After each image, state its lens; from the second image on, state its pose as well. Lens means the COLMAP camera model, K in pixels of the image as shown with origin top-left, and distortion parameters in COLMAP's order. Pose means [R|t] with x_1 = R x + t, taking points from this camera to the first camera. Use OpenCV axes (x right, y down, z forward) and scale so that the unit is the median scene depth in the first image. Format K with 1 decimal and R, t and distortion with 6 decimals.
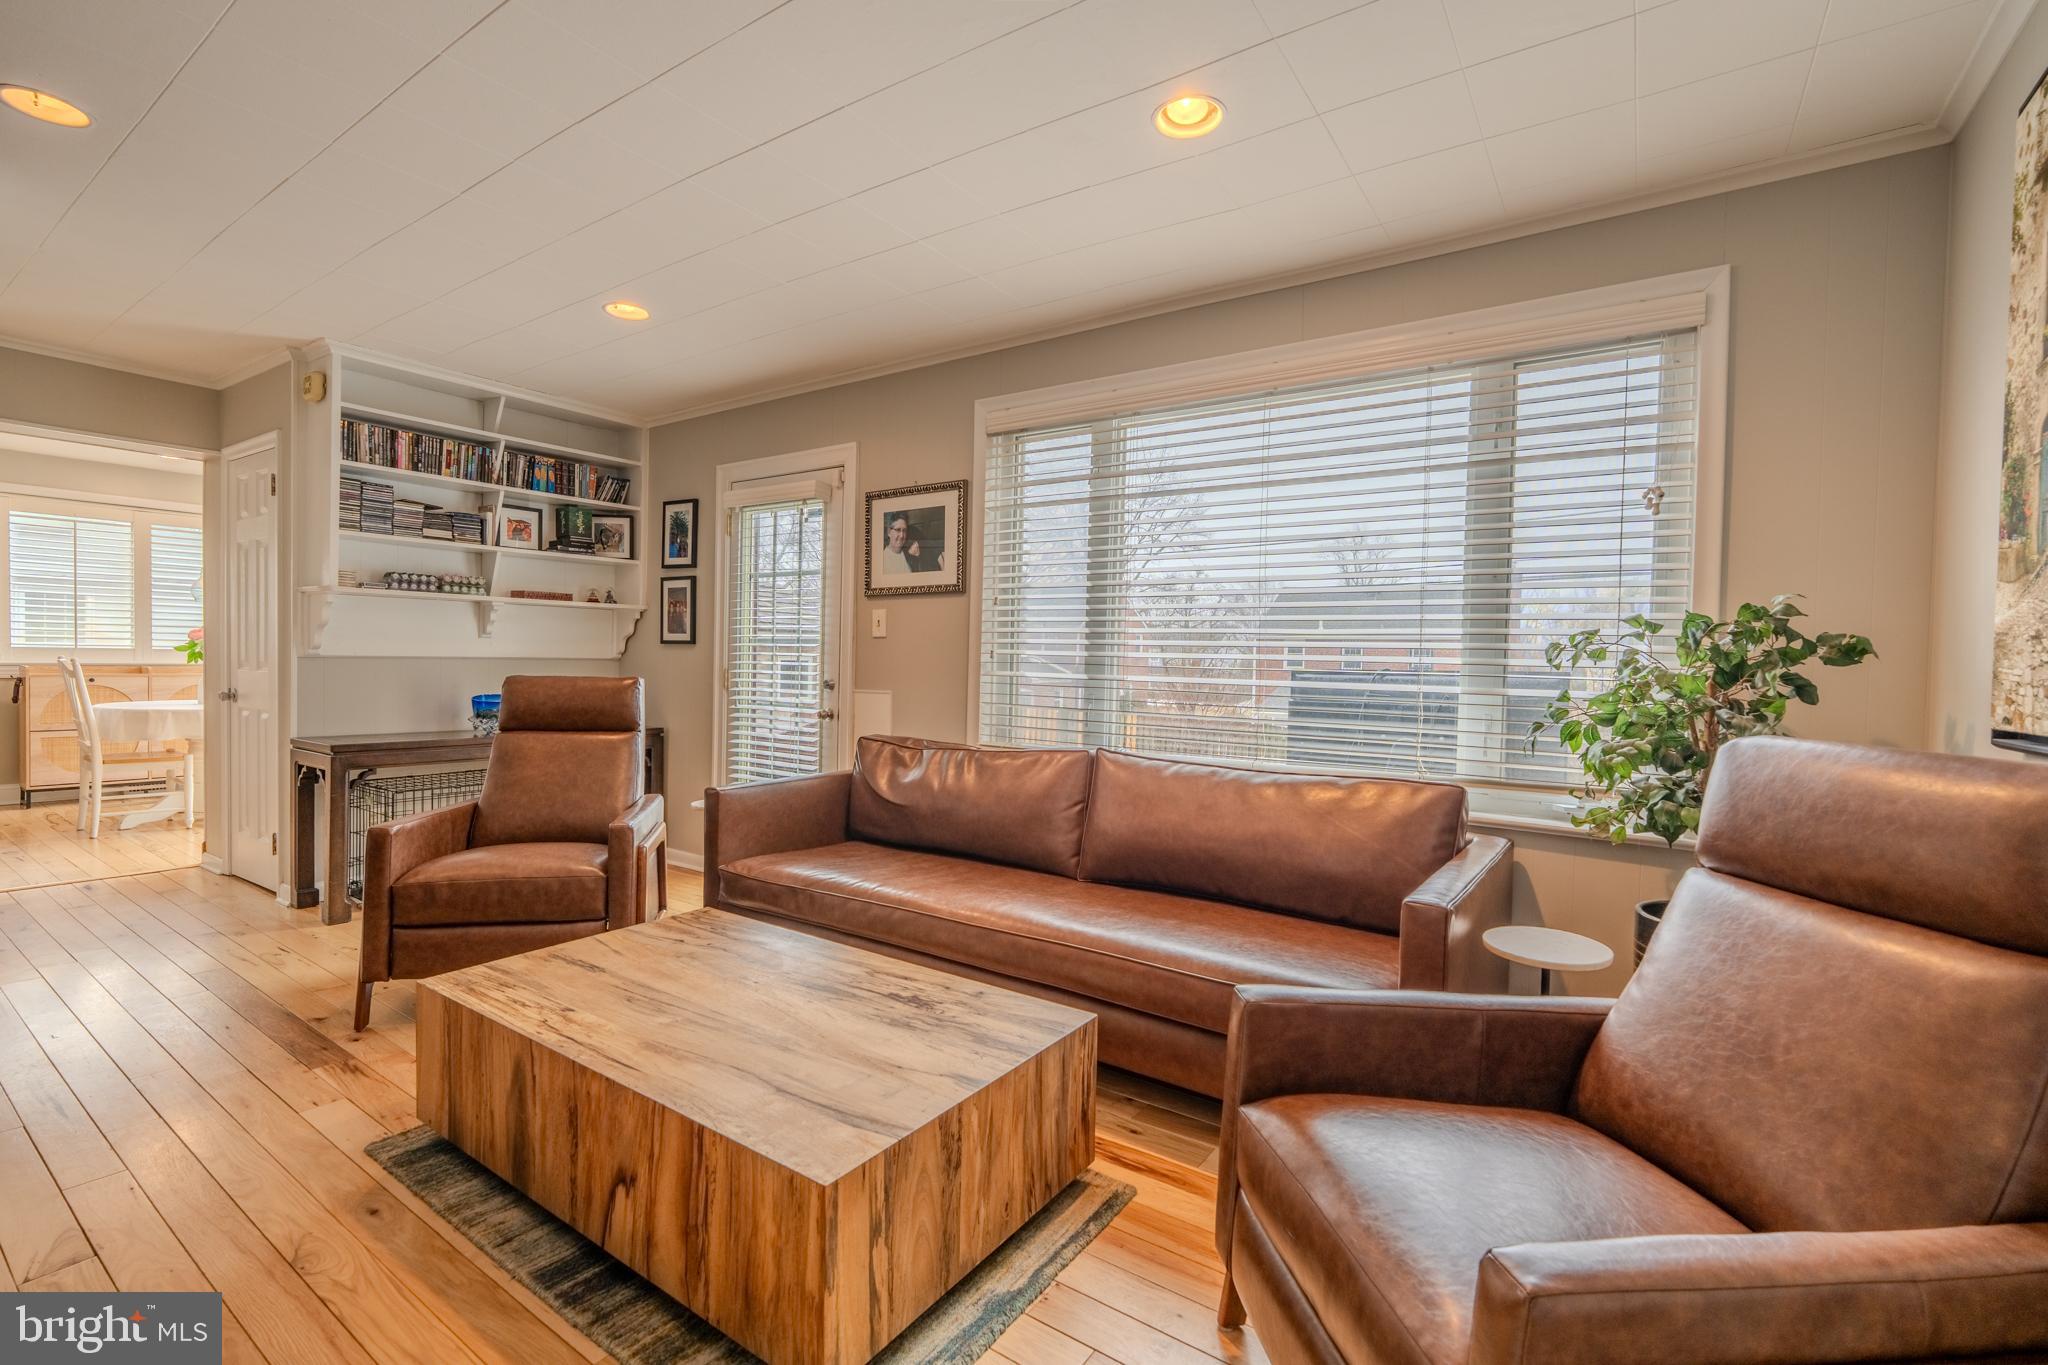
lens RADIAL K [[907.7, 0, 1020.6], [0, 907.7, 681.2], [0, 0, 1]] dist [-0.002314, -0.000458]
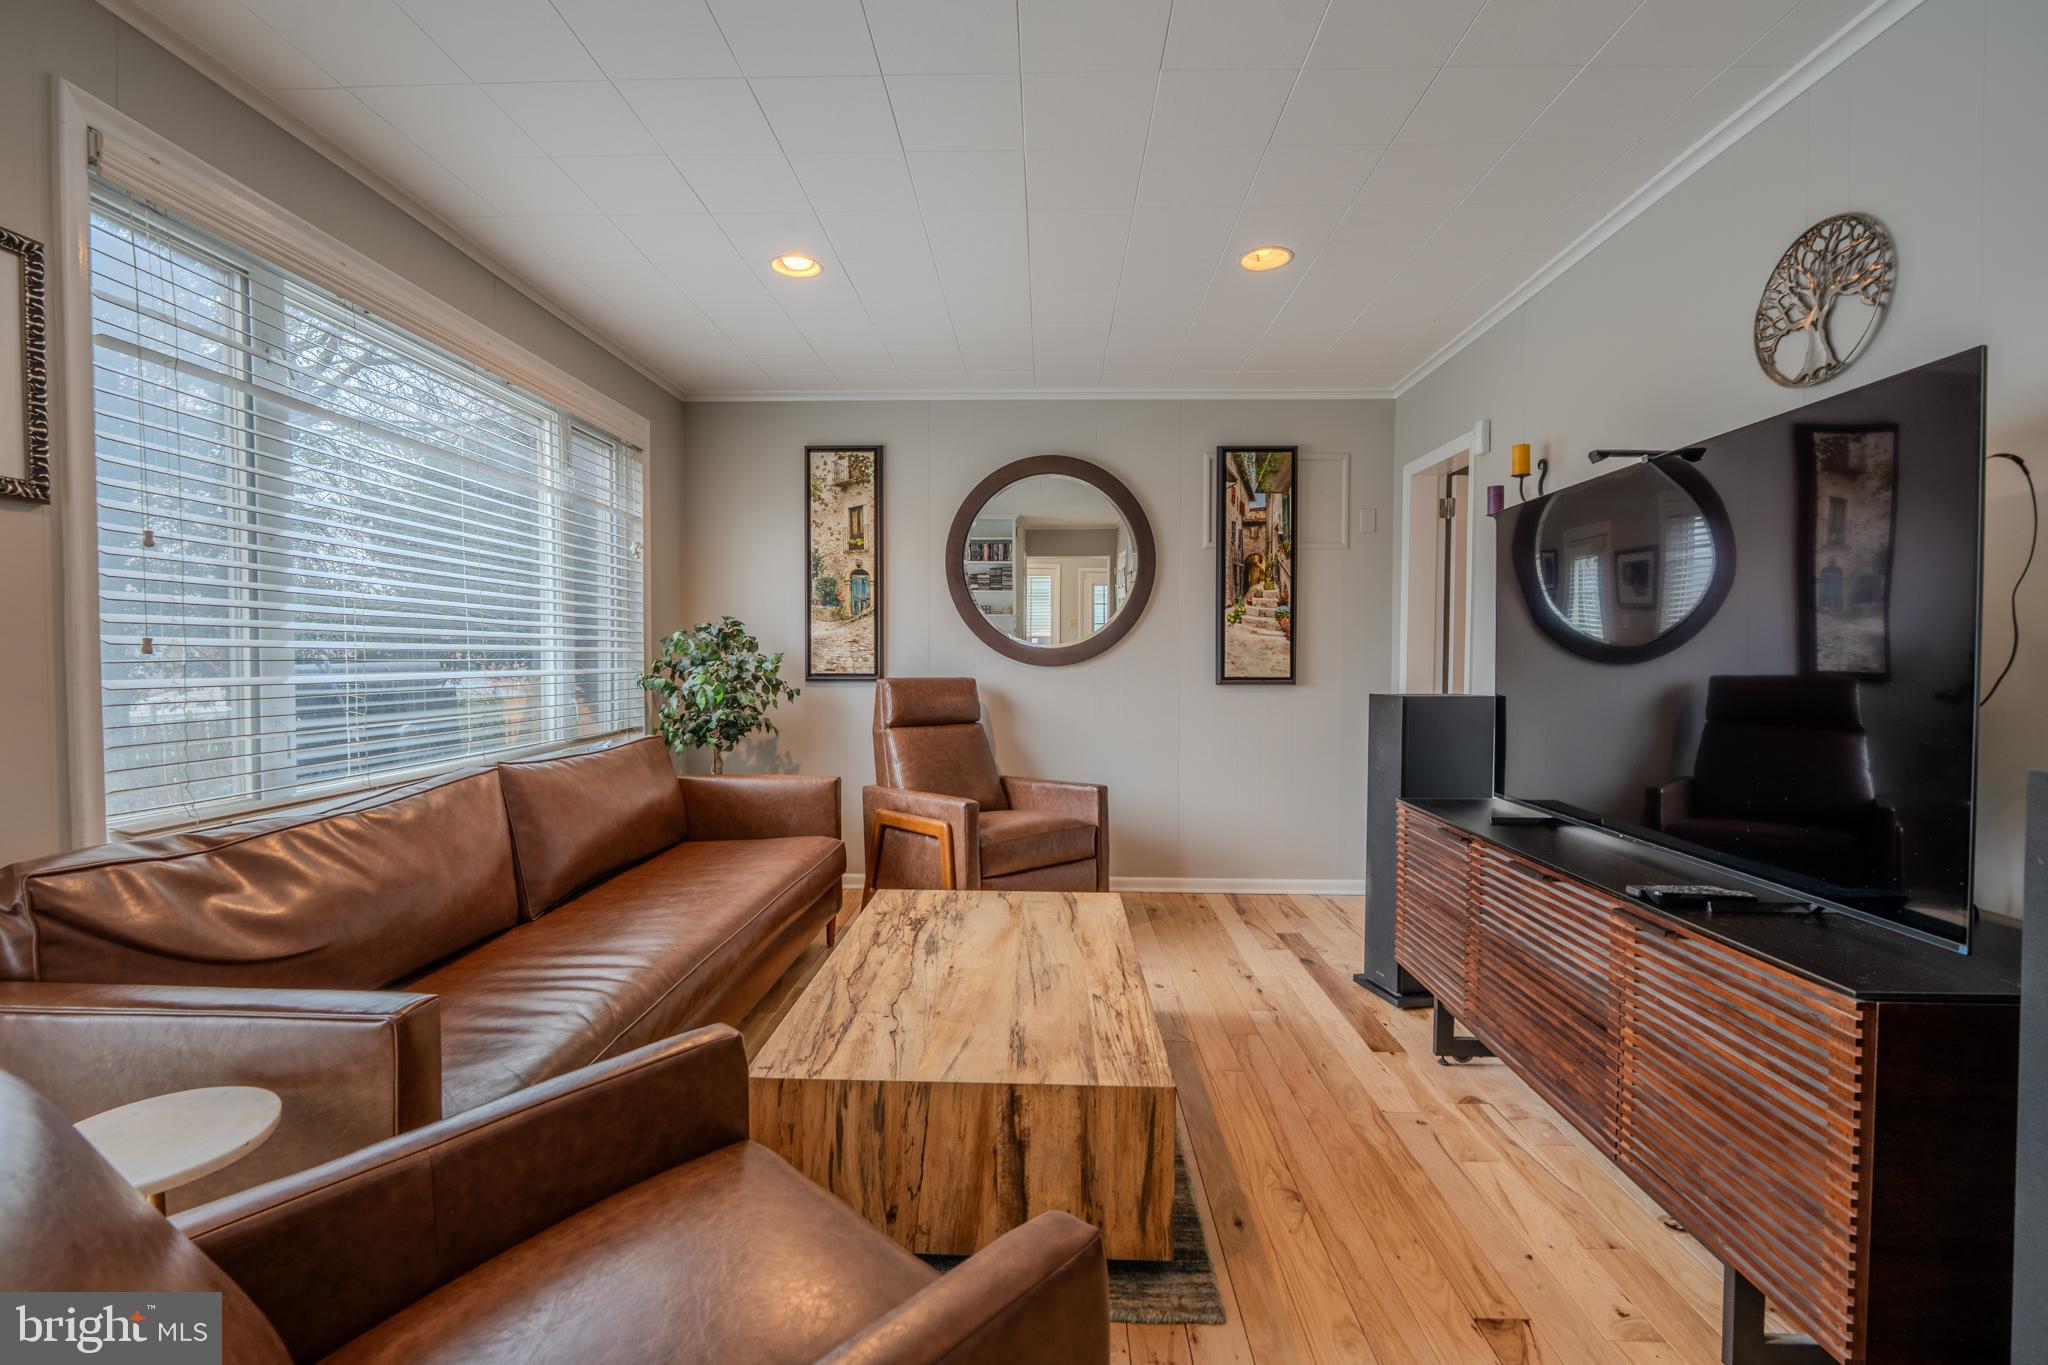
lens RADIAL K [[907.7, 0, 1020.6], [0, 907.7, 681.2], [0, 0, 1]] dist [-0.002314, -0.000458]
pose [[-0.544825, -0.043062, 0.837443, -0.639678], [0.004526, 0.998515, 0.054289, -0.031605], [-0.838537, 0.033369, -0.543821, 0.791119]]
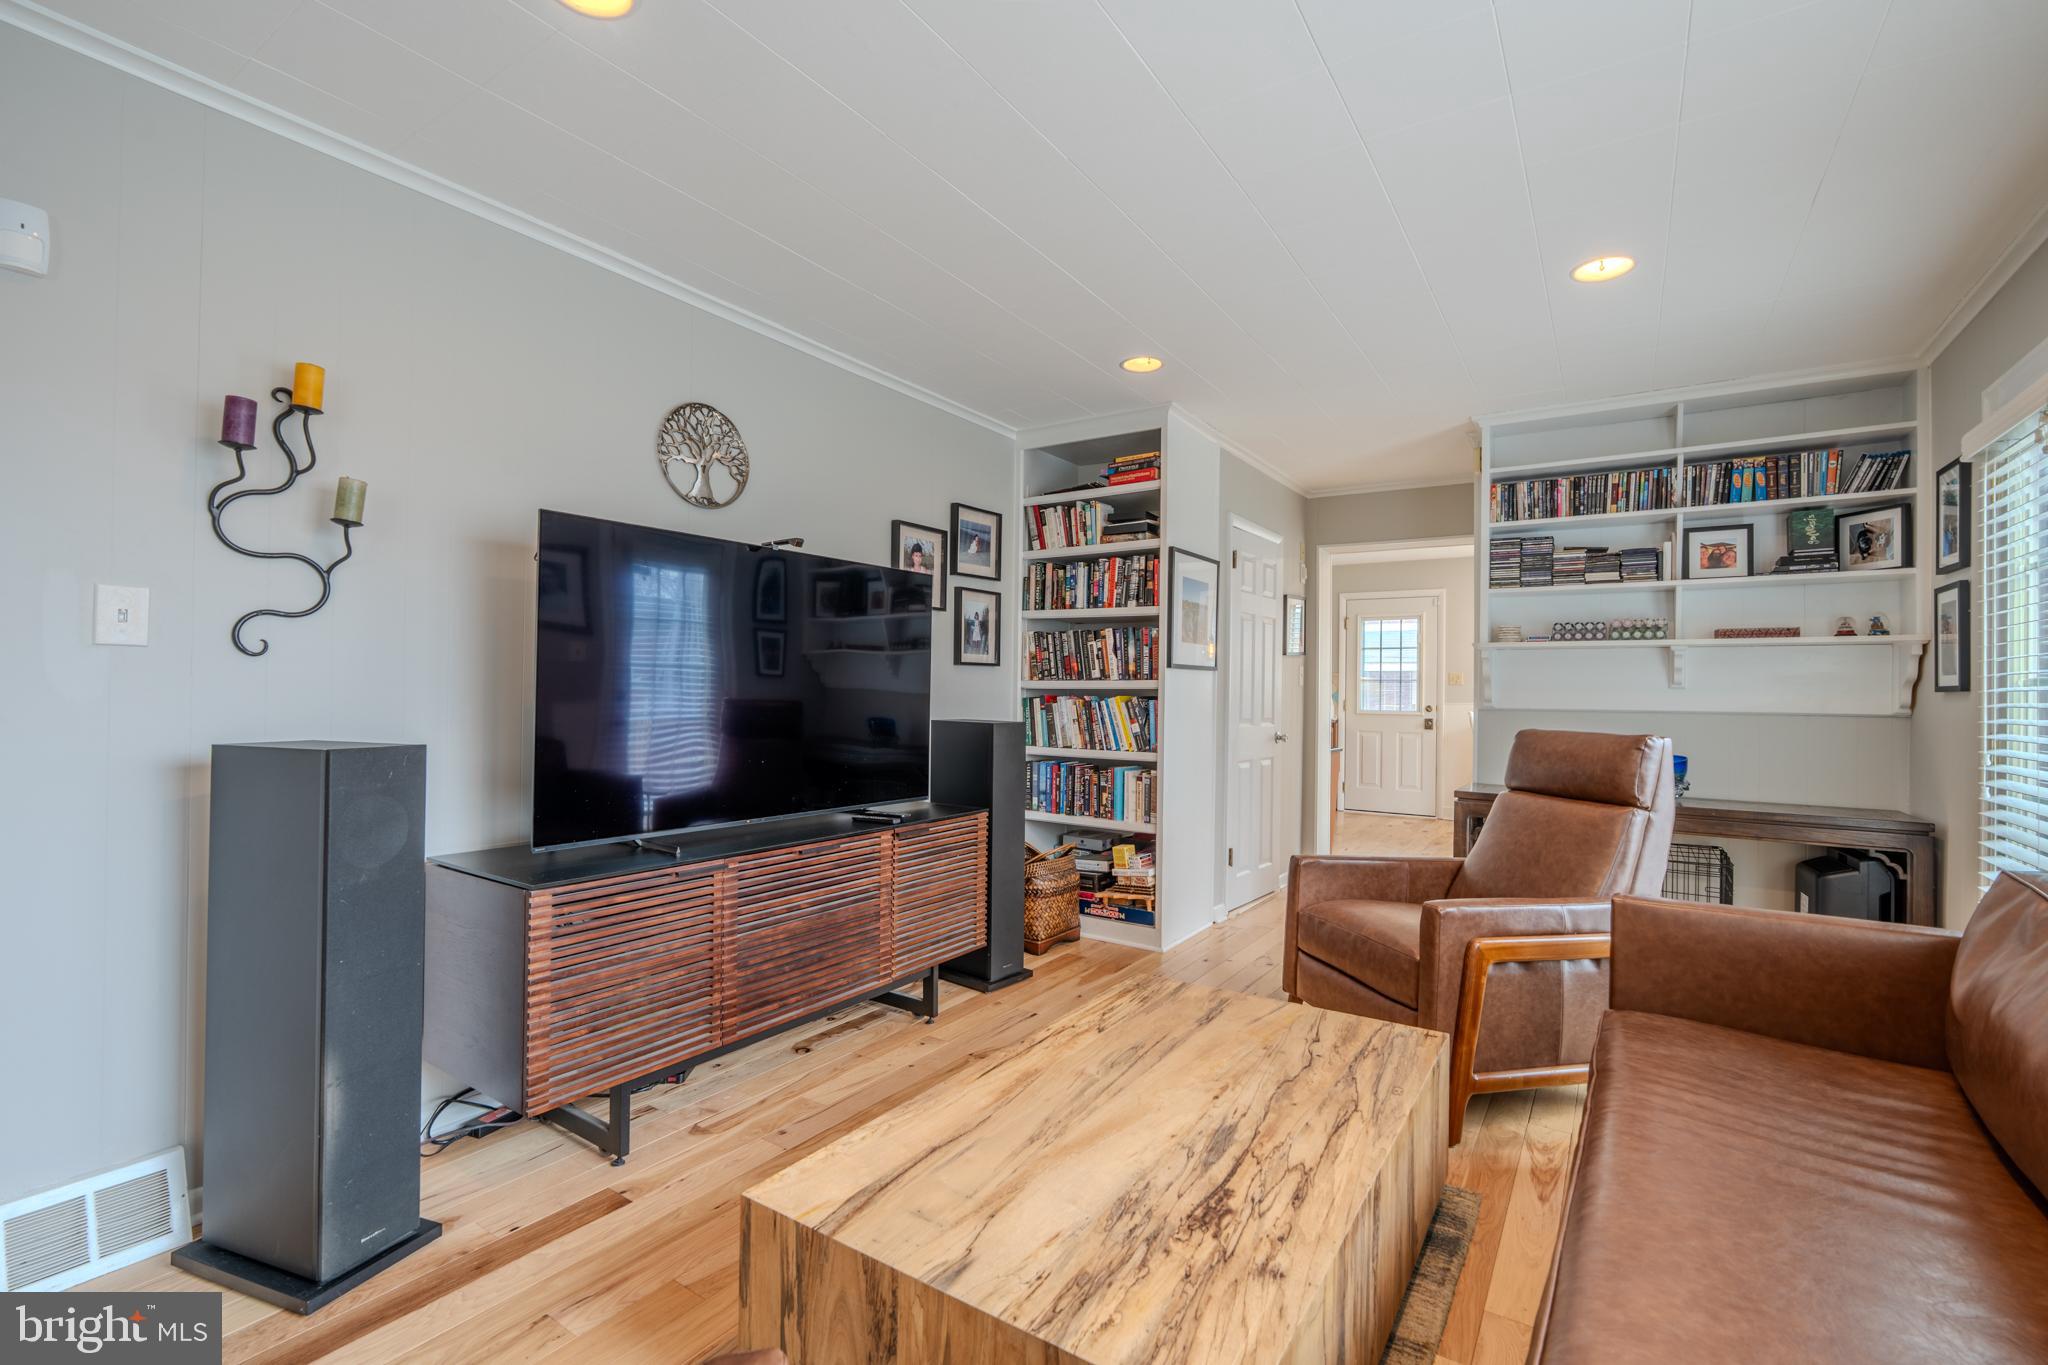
lens RADIAL K [[907.7, 0, 1020.6], [0, 907.7, 681.2], [0, 0, 1]] dist [-0.002314, -0.000458]
pose [[0.018059, -0.030264, -0.999379, 0.282078], [-0.037233, 0.998828, -0.030920, -0.006214], [0.999143, 0.037768, 0.016911, 0.419957]]
